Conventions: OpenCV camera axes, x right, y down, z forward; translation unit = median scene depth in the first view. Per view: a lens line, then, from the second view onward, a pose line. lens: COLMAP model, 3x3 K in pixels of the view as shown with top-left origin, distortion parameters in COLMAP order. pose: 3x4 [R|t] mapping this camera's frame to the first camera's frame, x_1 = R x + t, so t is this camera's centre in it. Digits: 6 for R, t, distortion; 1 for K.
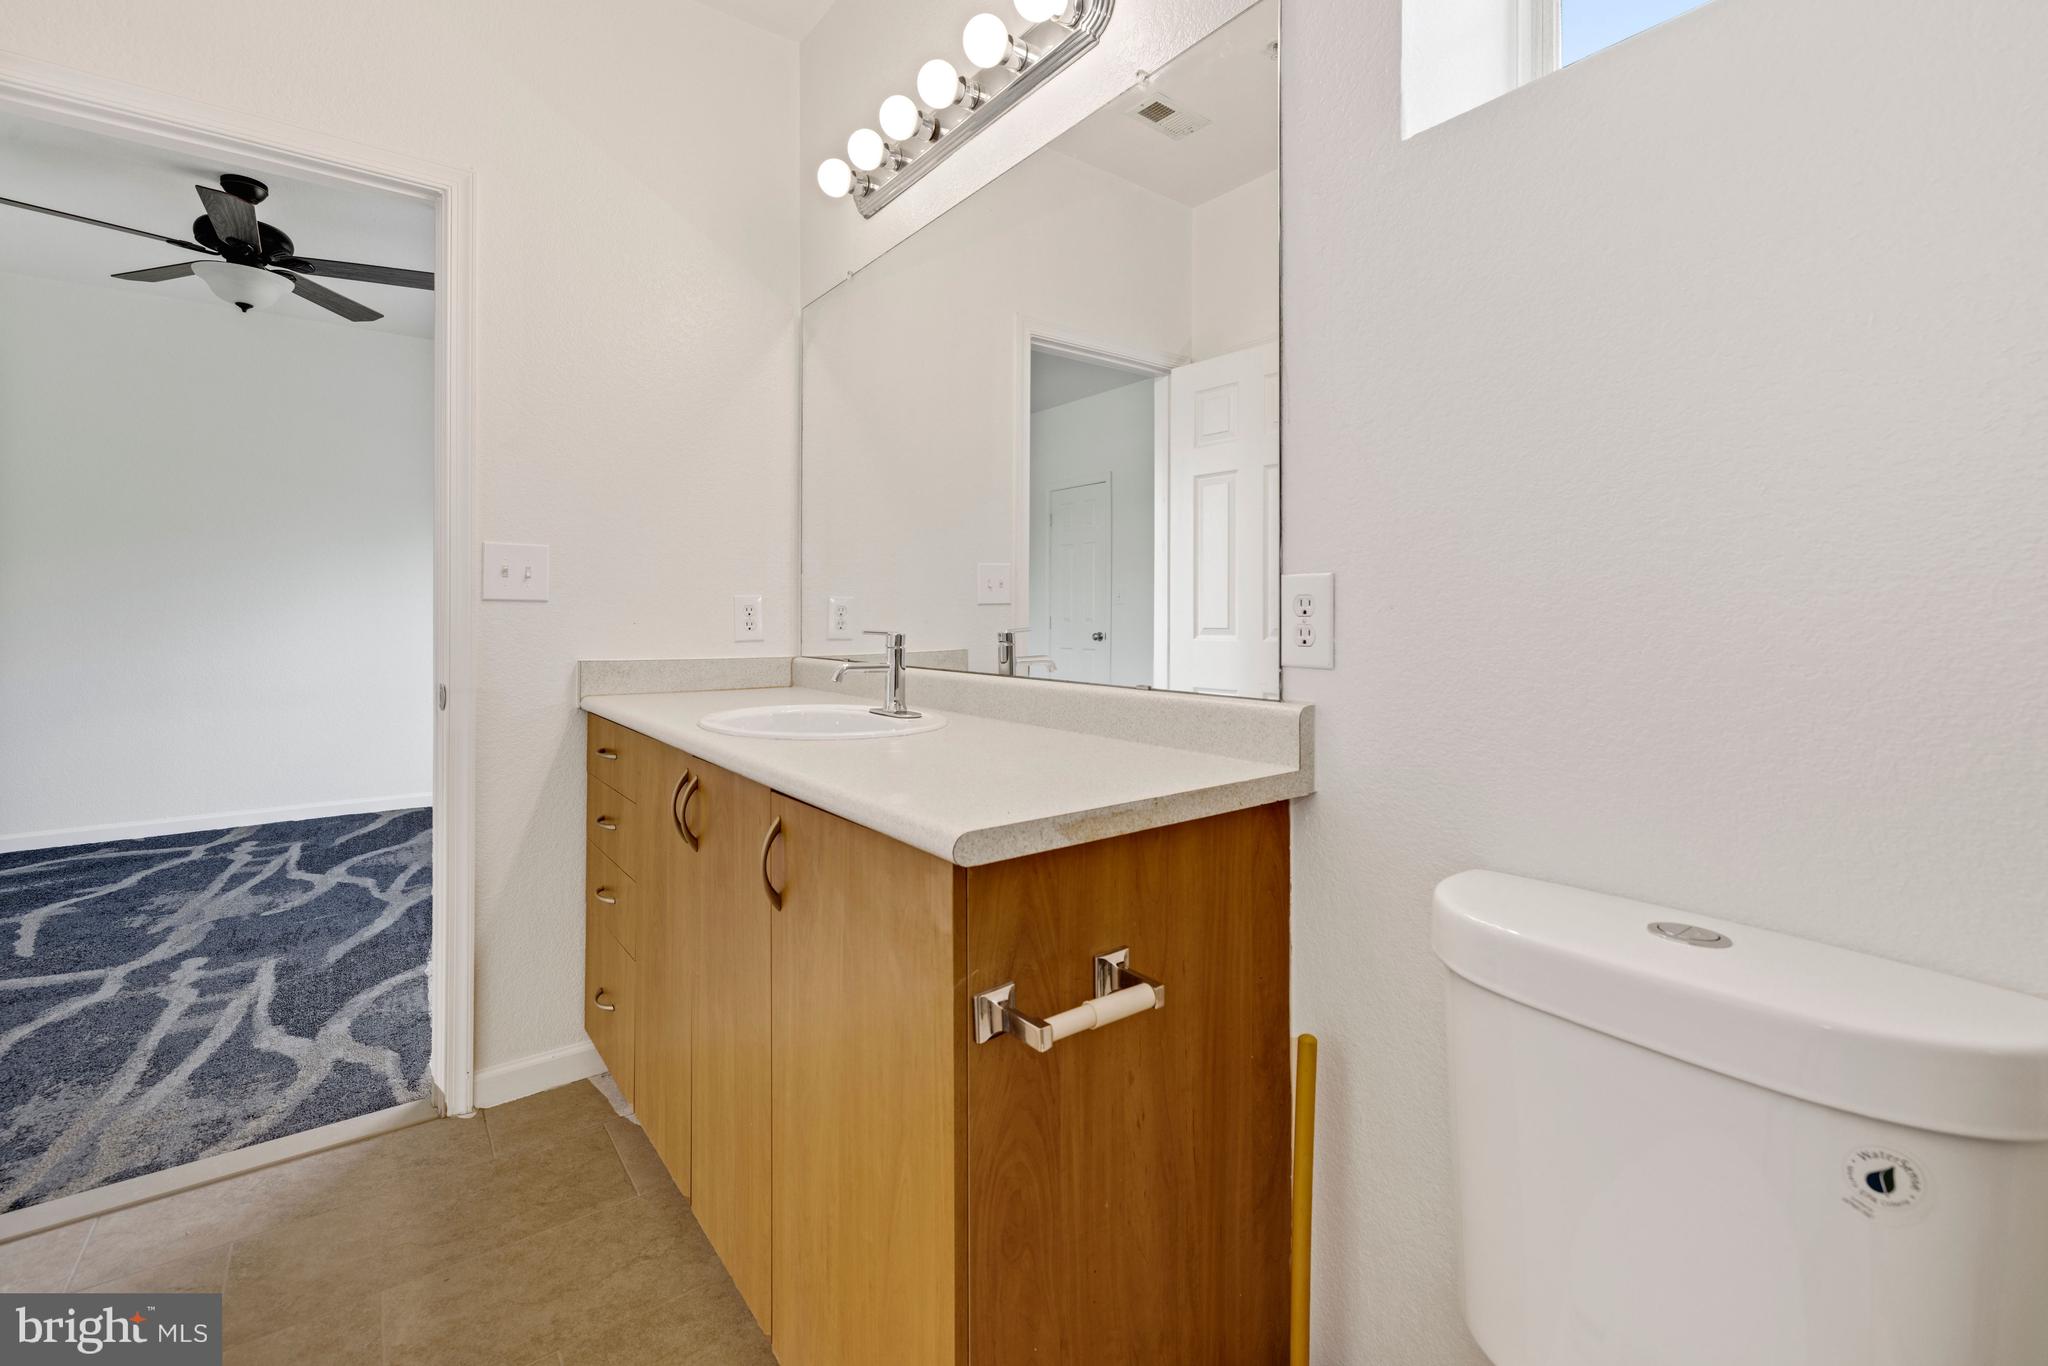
lens RADIAL K [[879.3, 0, 1033.3], [0, 879.3, 613.6], [0, 0, 1]] dist [0.000191, 0.000083]
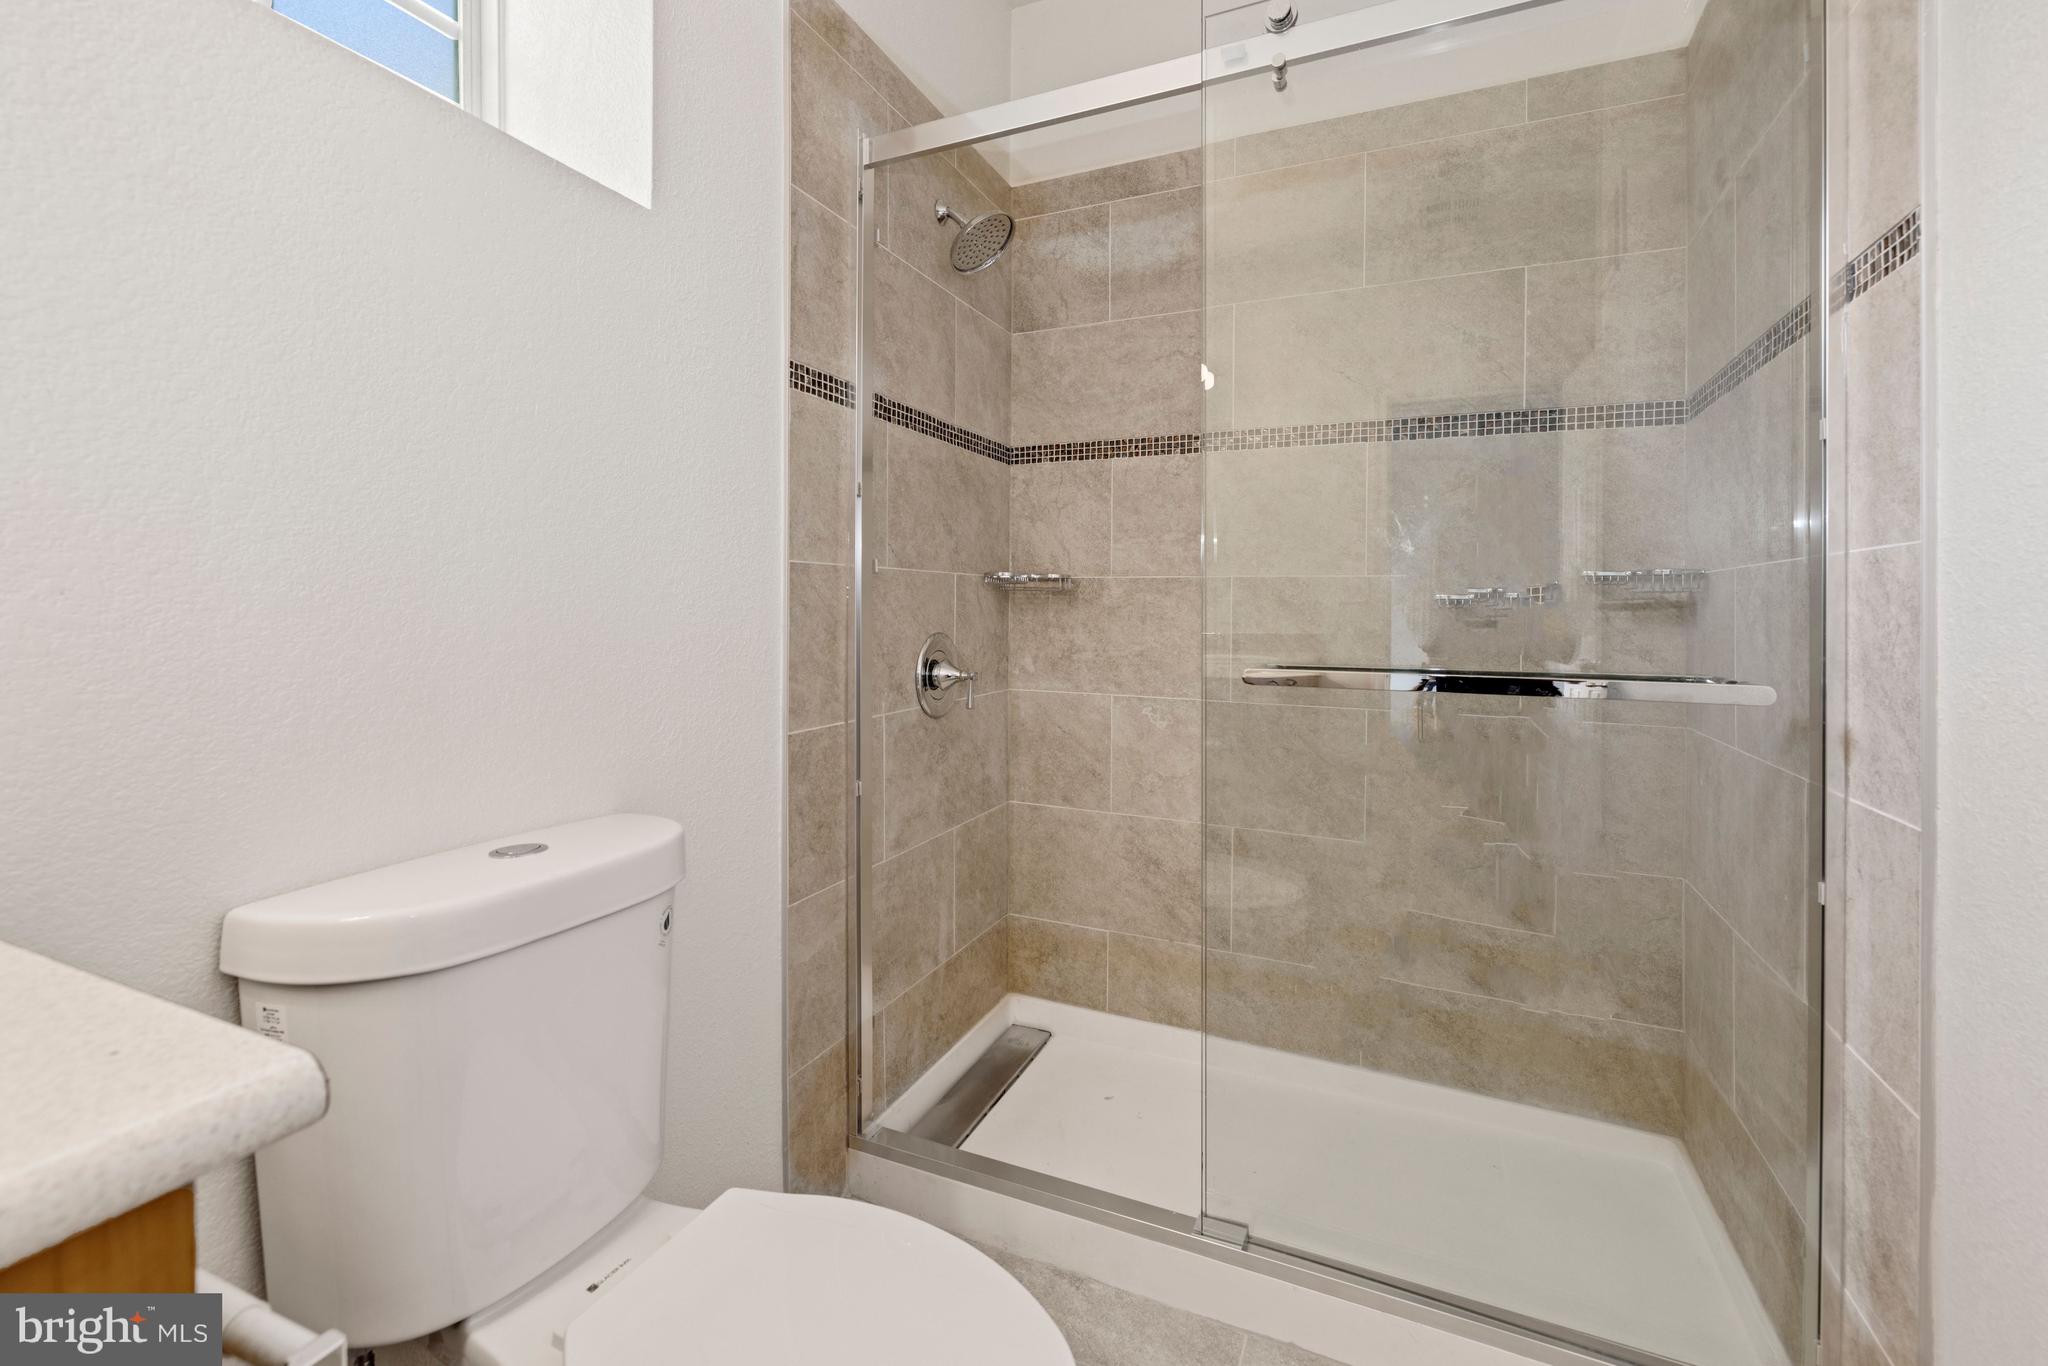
lens RADIAL K [[879.3, 0, 1033.3], [0, 879.3, 613.6], [0, 0, 1]] dist [0.000191, 0.000083]
pose [[-0.477309, -0.005140, 0.878721, -0.752211], [-0.002401, 0.999987, 0.004545, 0.006776], [-0.878732, 0.000060, -0.477315, 0.940844]]
